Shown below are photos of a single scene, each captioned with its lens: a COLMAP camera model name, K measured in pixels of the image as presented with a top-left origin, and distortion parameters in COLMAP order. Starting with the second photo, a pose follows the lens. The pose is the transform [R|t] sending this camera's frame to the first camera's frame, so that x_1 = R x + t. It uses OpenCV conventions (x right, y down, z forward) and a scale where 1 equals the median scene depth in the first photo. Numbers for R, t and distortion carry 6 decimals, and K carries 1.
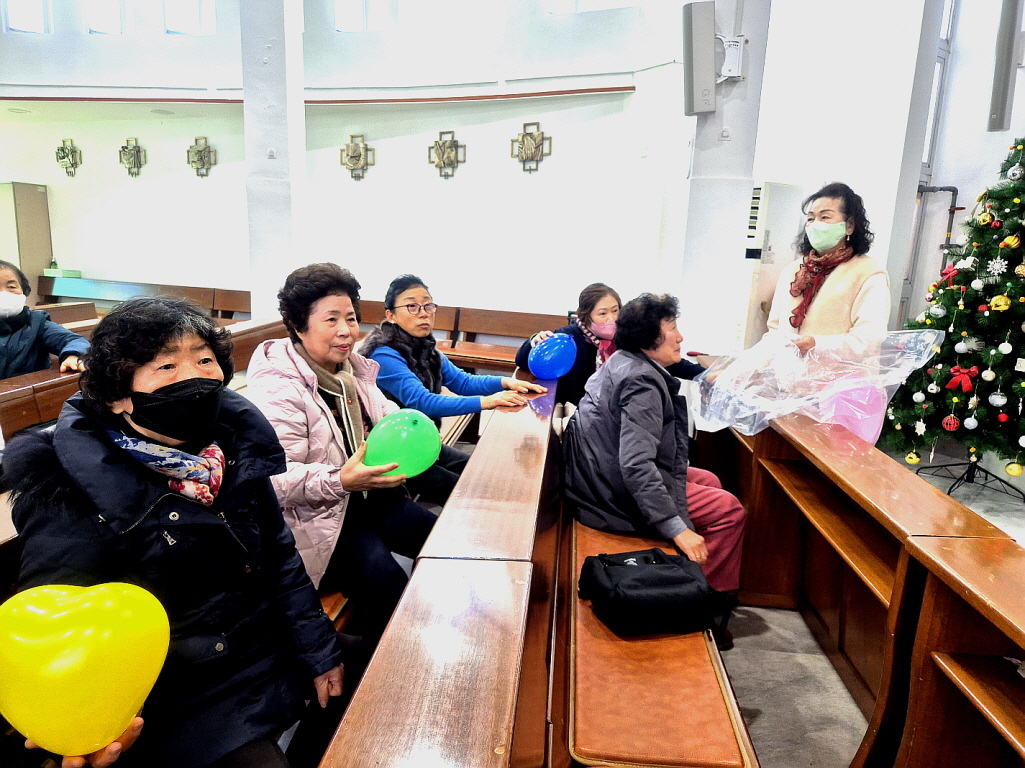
lens RADIAL K [[689.4, 0, 512.5], [0, 689.4, 384.0], [0, 0, 1]] dist [0.079582, -0.076311]
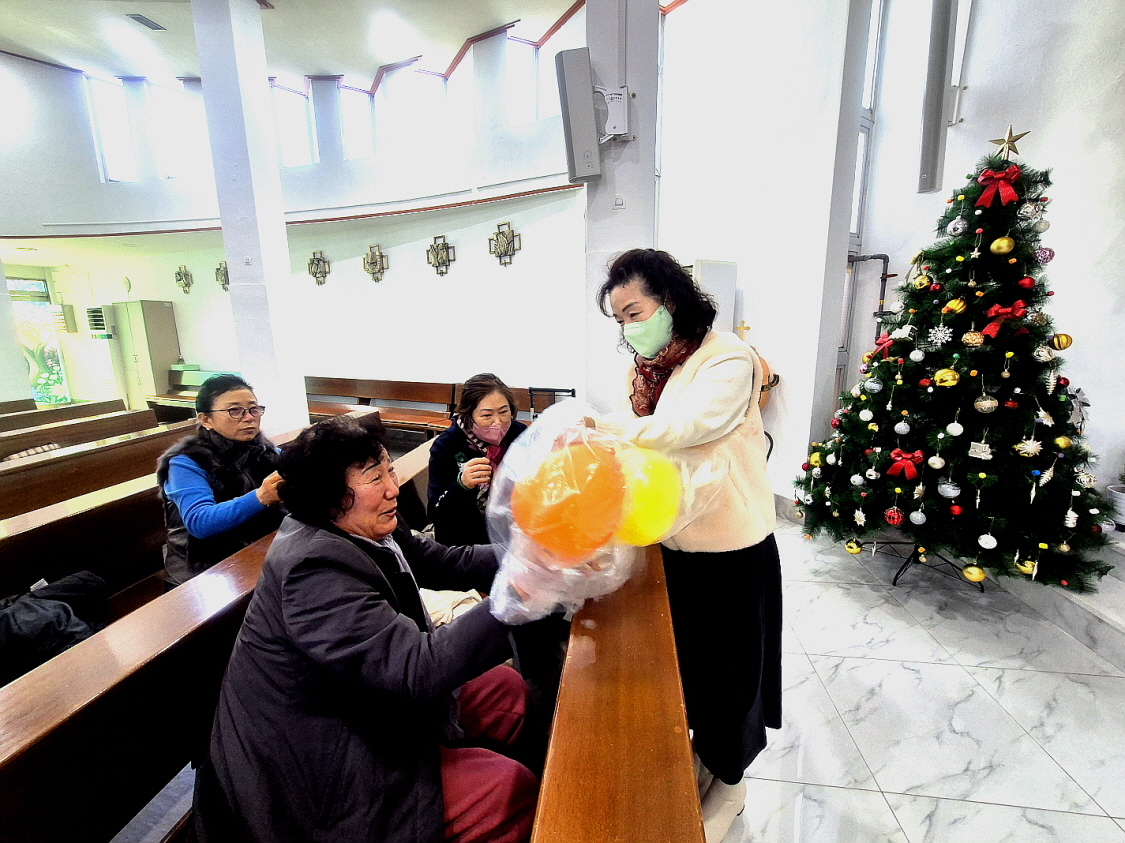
lens RADIAL K [[462.0, 0, 564.3], [0, 462.0, 411.3], [0, 0, 1]] dist [0.000931, -0.000467]
pose [[0.997665, -0.039689, -0.055577, 0.239603], [0.039036, 0.999156, -0.012787, -0.079423], [0.056038, 0.010588, 0.998373, 0.382656]]
